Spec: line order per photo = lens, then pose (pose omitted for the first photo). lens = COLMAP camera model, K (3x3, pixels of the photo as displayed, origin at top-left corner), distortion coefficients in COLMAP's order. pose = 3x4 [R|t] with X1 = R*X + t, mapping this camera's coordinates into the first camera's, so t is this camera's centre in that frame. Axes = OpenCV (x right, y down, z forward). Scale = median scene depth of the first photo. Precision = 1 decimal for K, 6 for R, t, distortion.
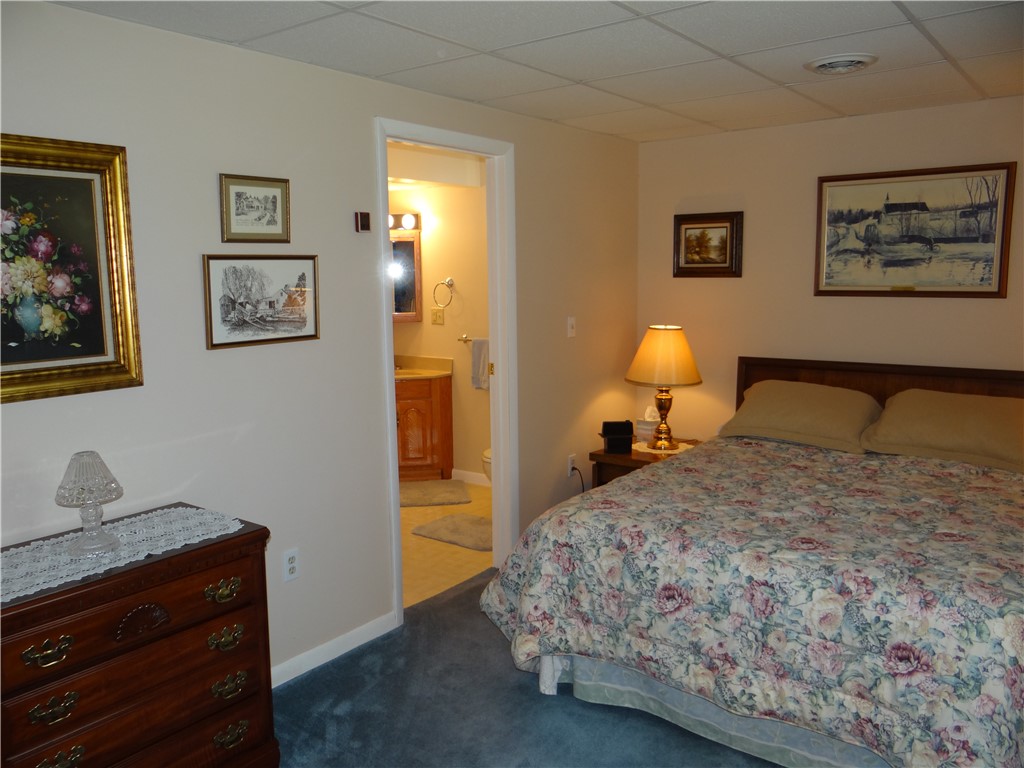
lens RADIAL K [[816.1, 0, 505.9], [0, 816.1, 385.5], [0, 0, 1]] dist [0.003149, 0.007824]
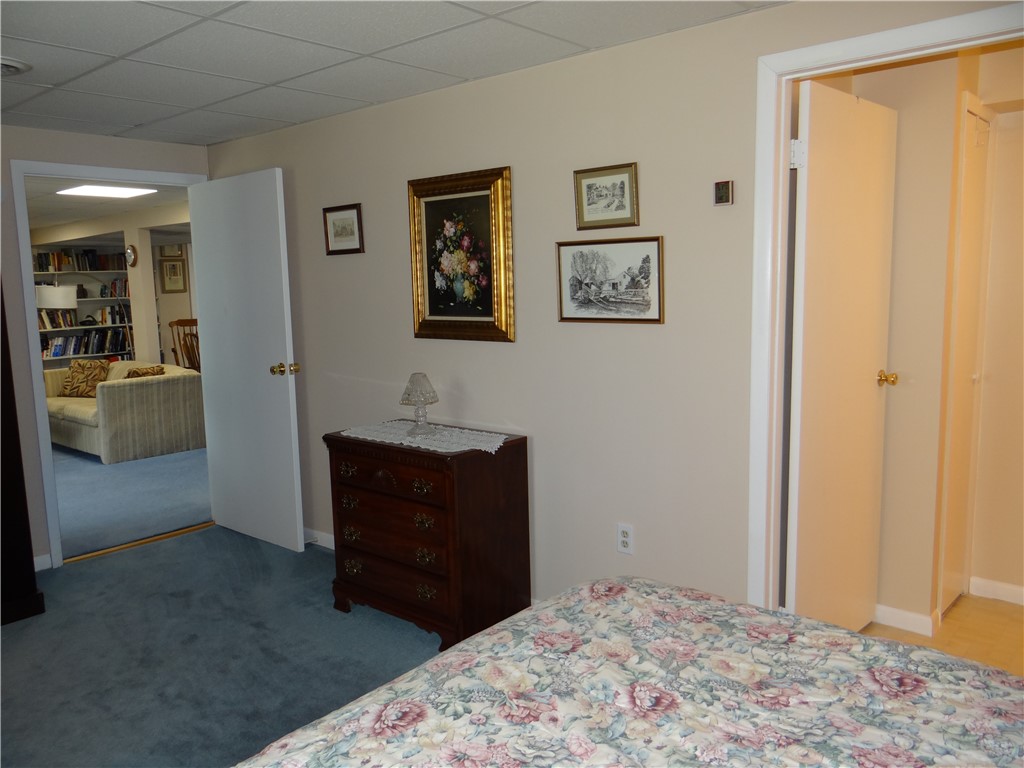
lens RADIAL K [[816.1, 0, 505.9], [0, 816.1, 385.5], [0, 0, 1]] dist [0.003149, 0.007824]
pose [[-0.065056, 0.148311, -0.986799, 0.803611], [-0.117599, 0.980863, 0.155172, -0.123488], [0.990928, 0.126141, -0.046369, 0.949897]]
